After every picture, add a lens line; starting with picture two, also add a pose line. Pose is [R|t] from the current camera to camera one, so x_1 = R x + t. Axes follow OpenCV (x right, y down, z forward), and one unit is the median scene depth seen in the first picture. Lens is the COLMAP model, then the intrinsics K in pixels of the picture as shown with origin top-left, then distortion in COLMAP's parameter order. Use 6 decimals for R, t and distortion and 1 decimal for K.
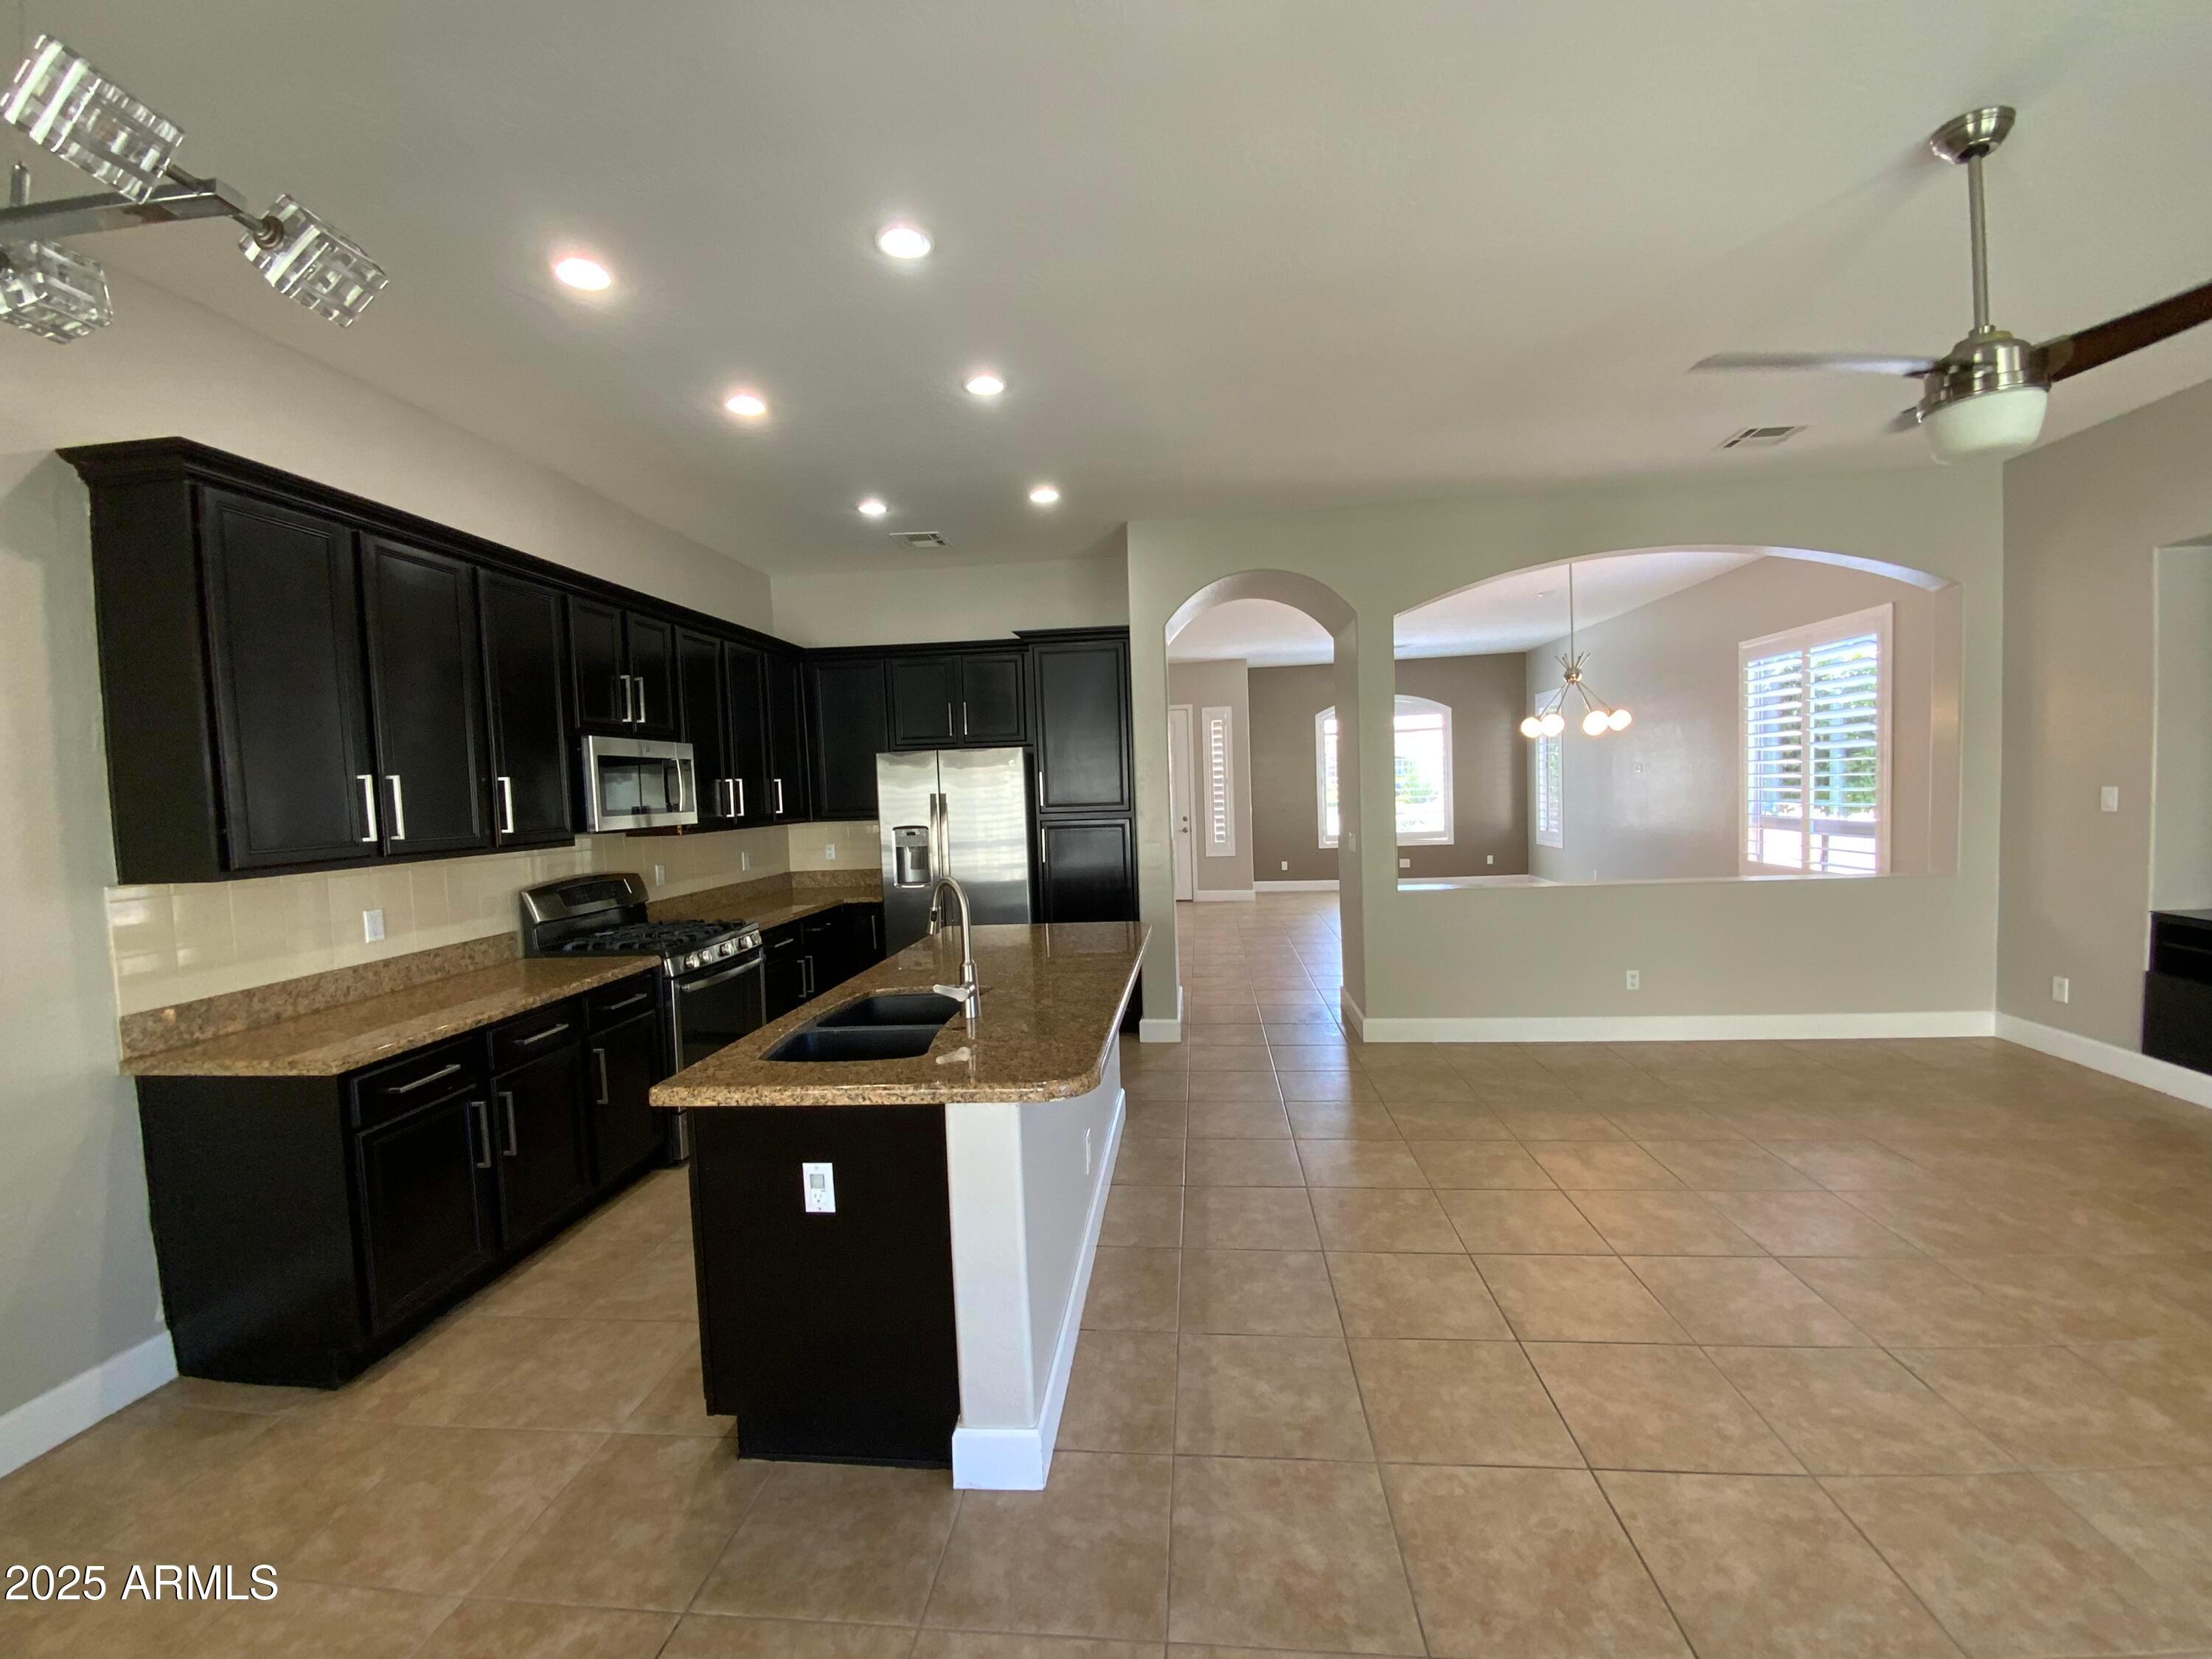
lens RADIAL K [[899.6, 0, 1116.3], [0, 899.6, 834.7], [0, 0, 1]] dist [0.000216, -0.008807]
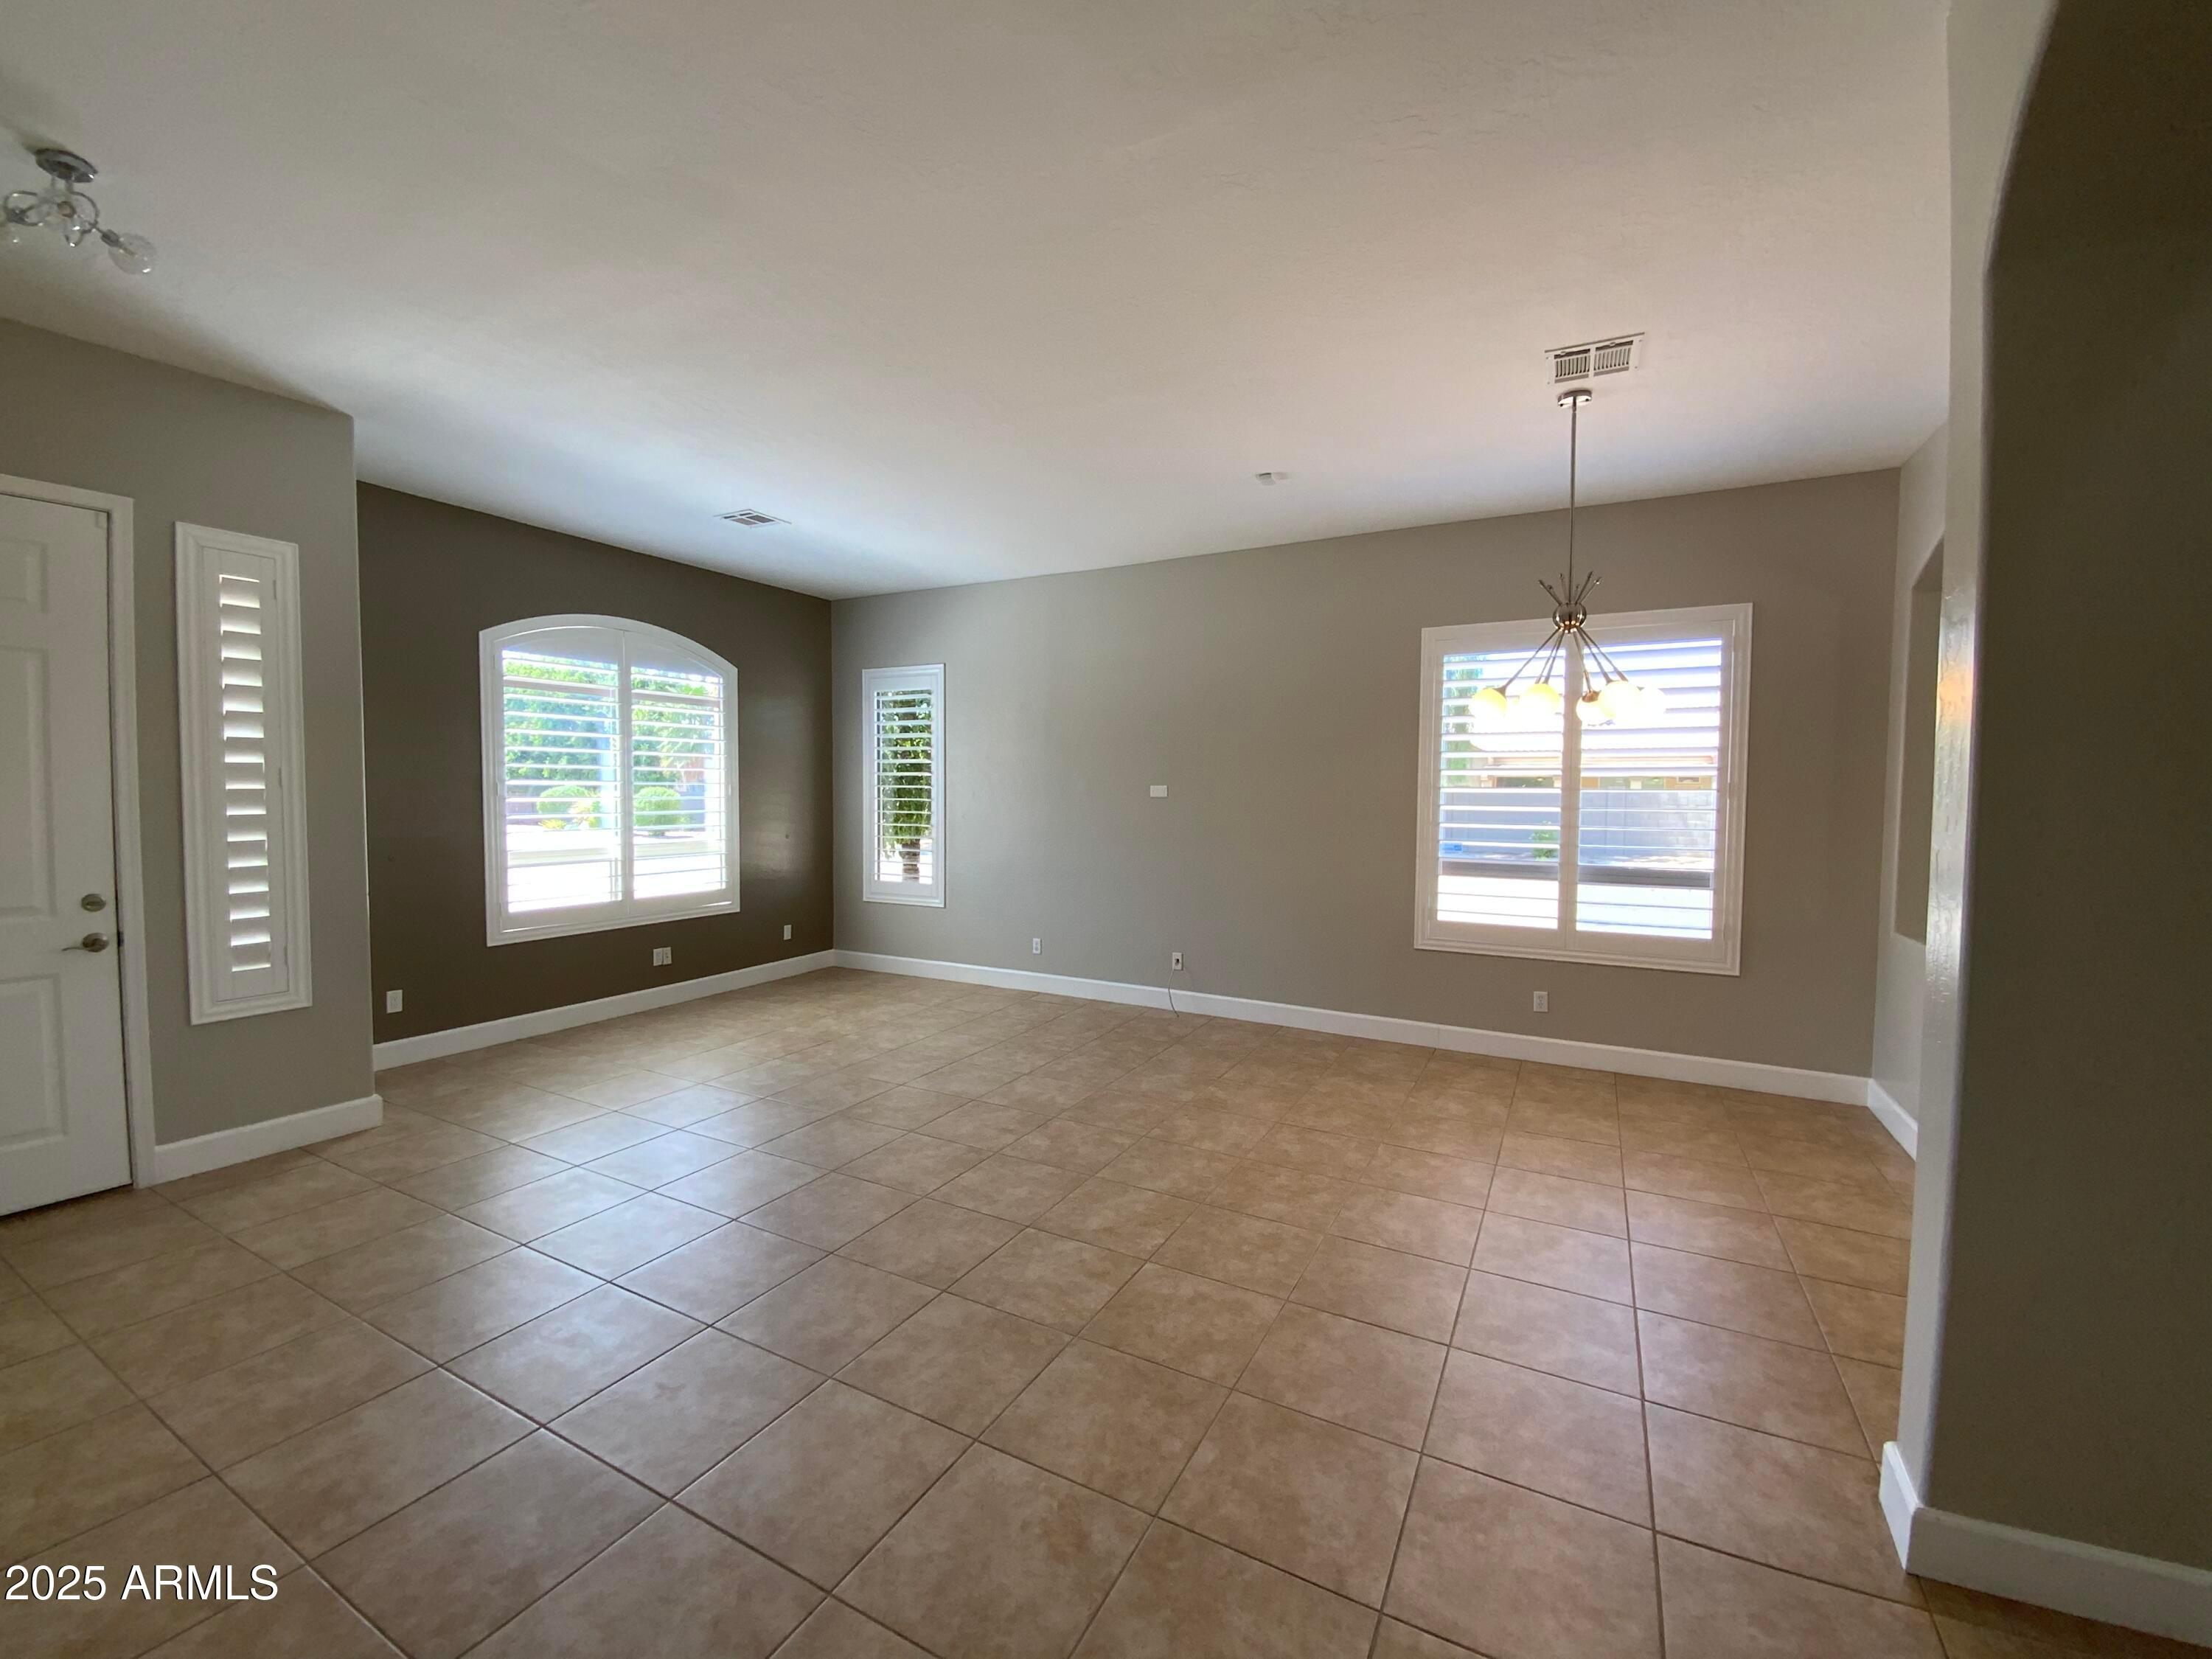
lens RADIAL K [[895.7, 0, 1108.5], [0, 895.7, 831.1], [0, 0, 1]] dist [0.025818, -0.023070]
pose [[0.382864, -0.000348, 0.923805, -0.169710], [0.028896, 0.999515, -0.011600, -0.078183], [-0.923353, 0.031136, 0.382688, 1.680715]]
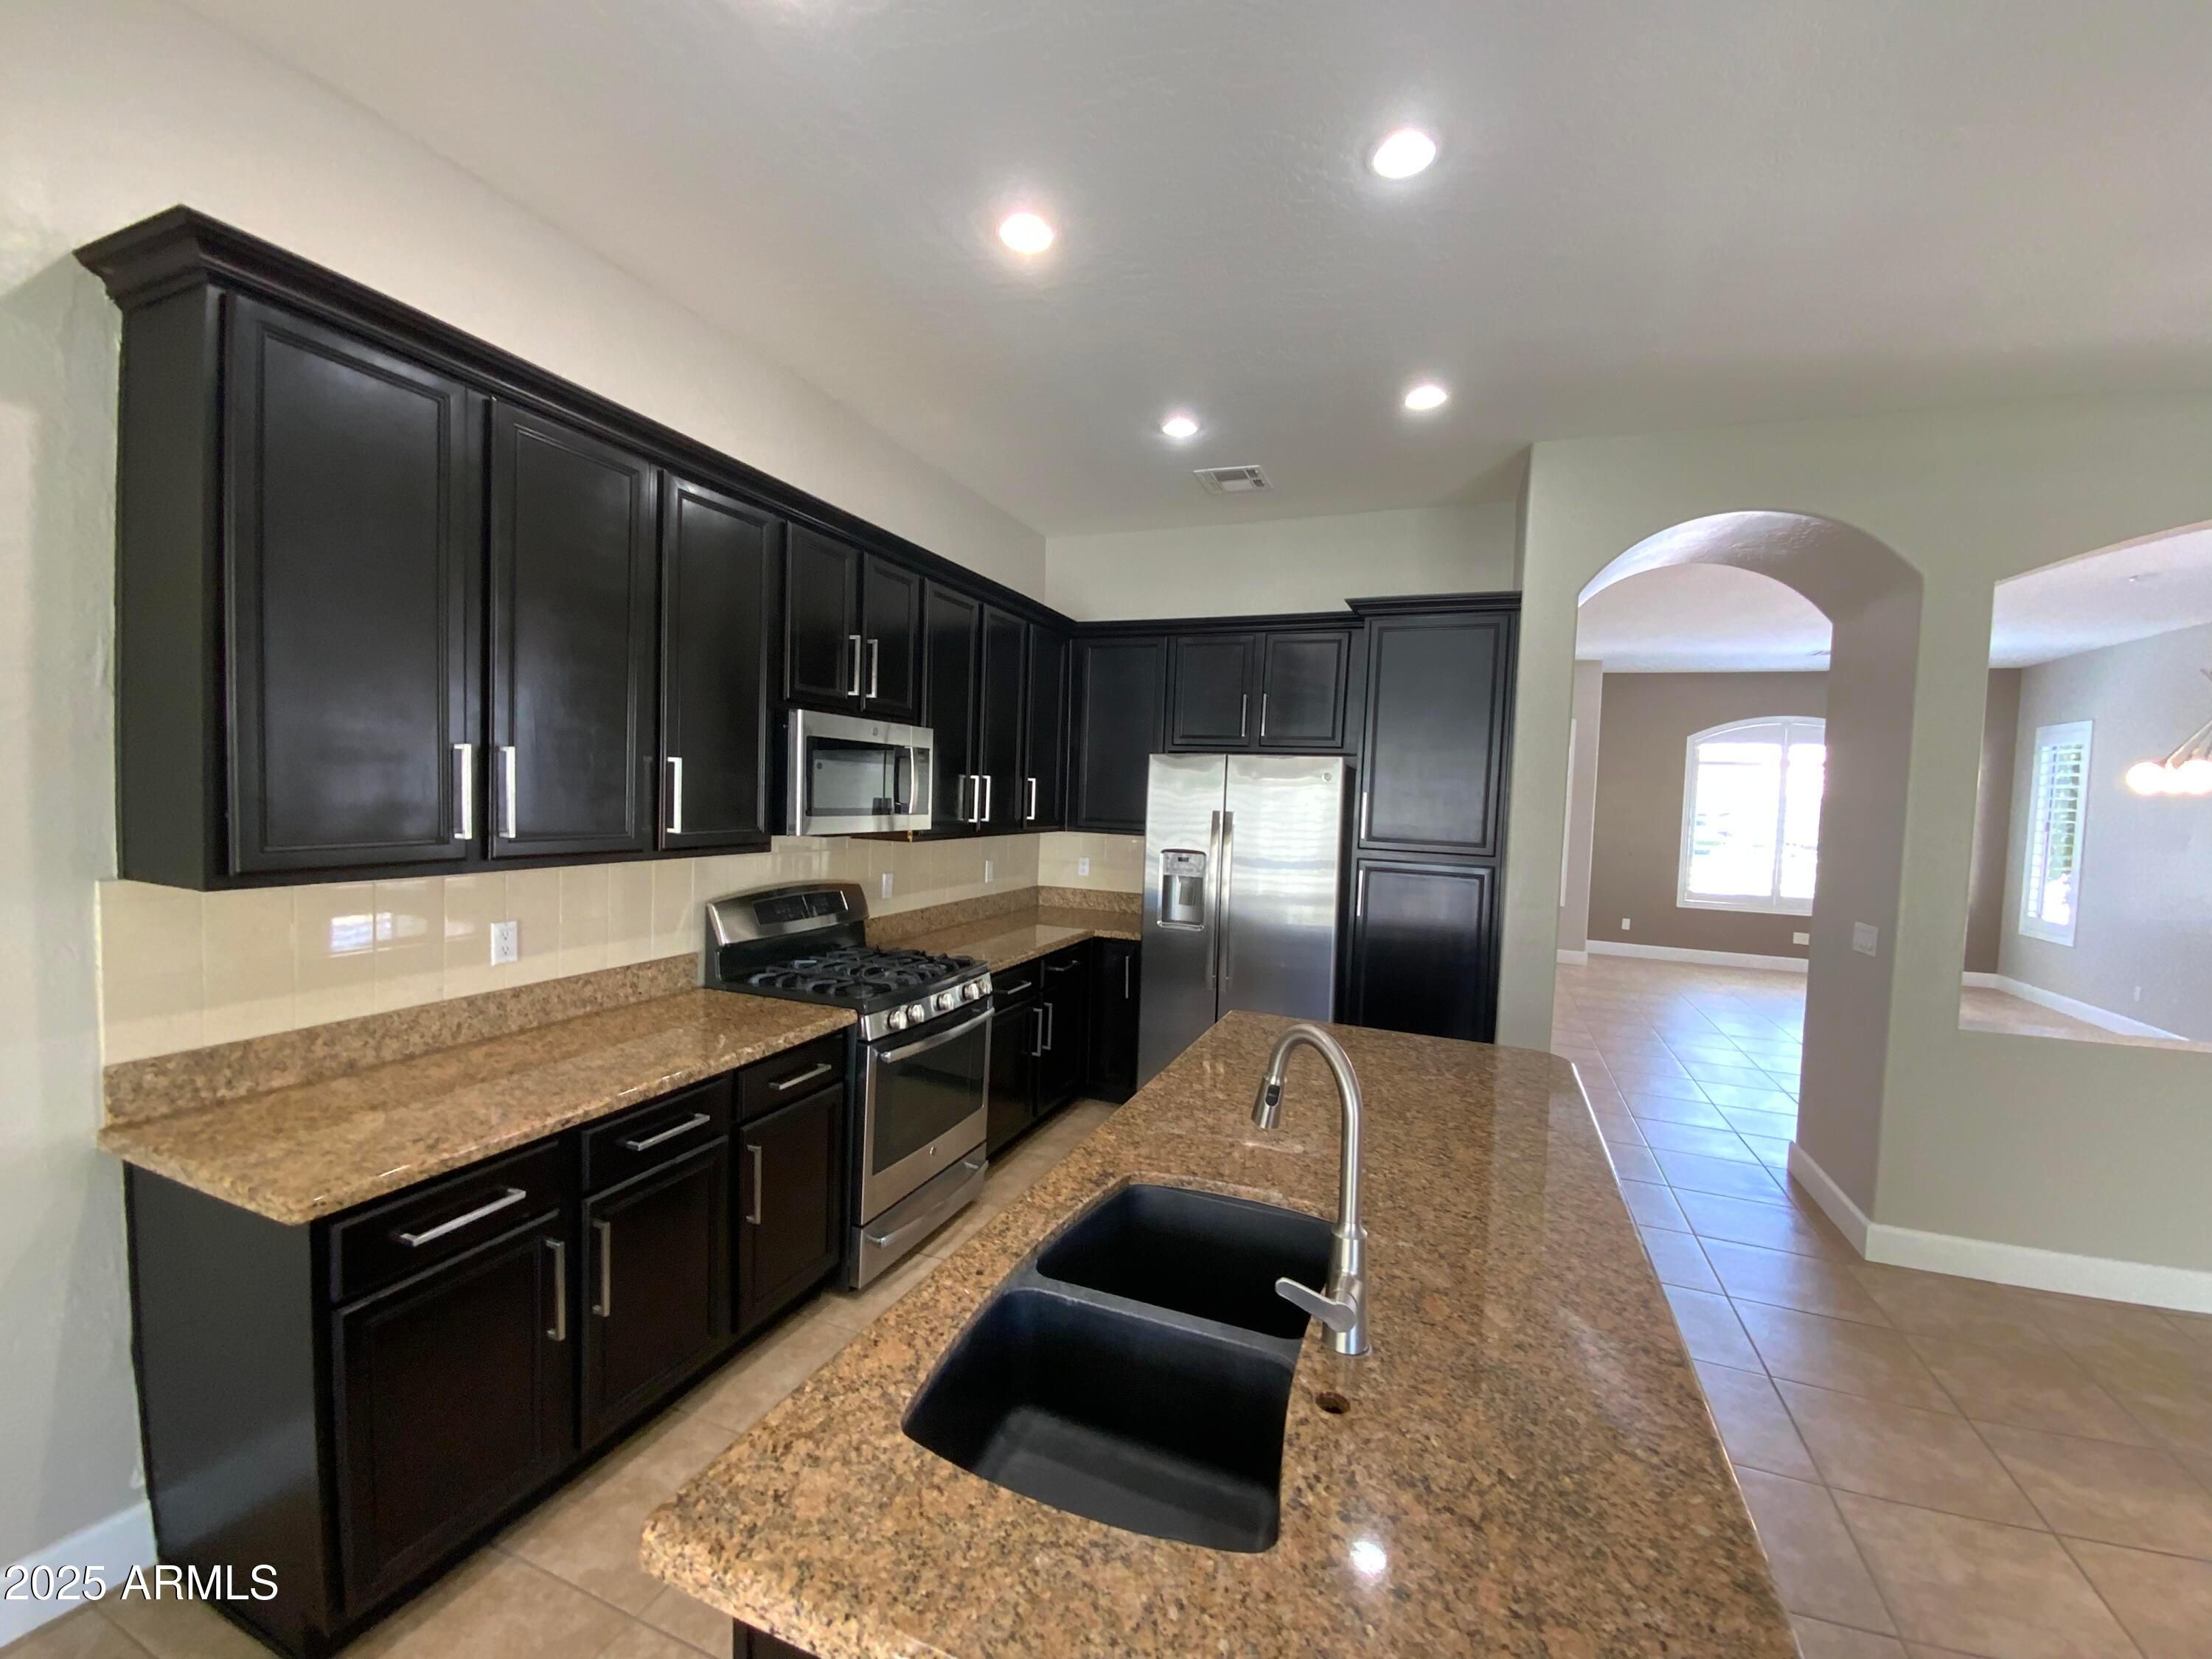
lens RADIAL K [[895.7, 0, 1108.5], [0, 895.7, 831.1], [0, 0, 1]] dist [0.025818, -0.023070]
pose [[0.957326, 0.085158, -0.276181, -0.106523], [-0.087487, 0.996158, 0.003899, -0.030584], [0.275452, 0.020430, 0.961098, 0.312394]]
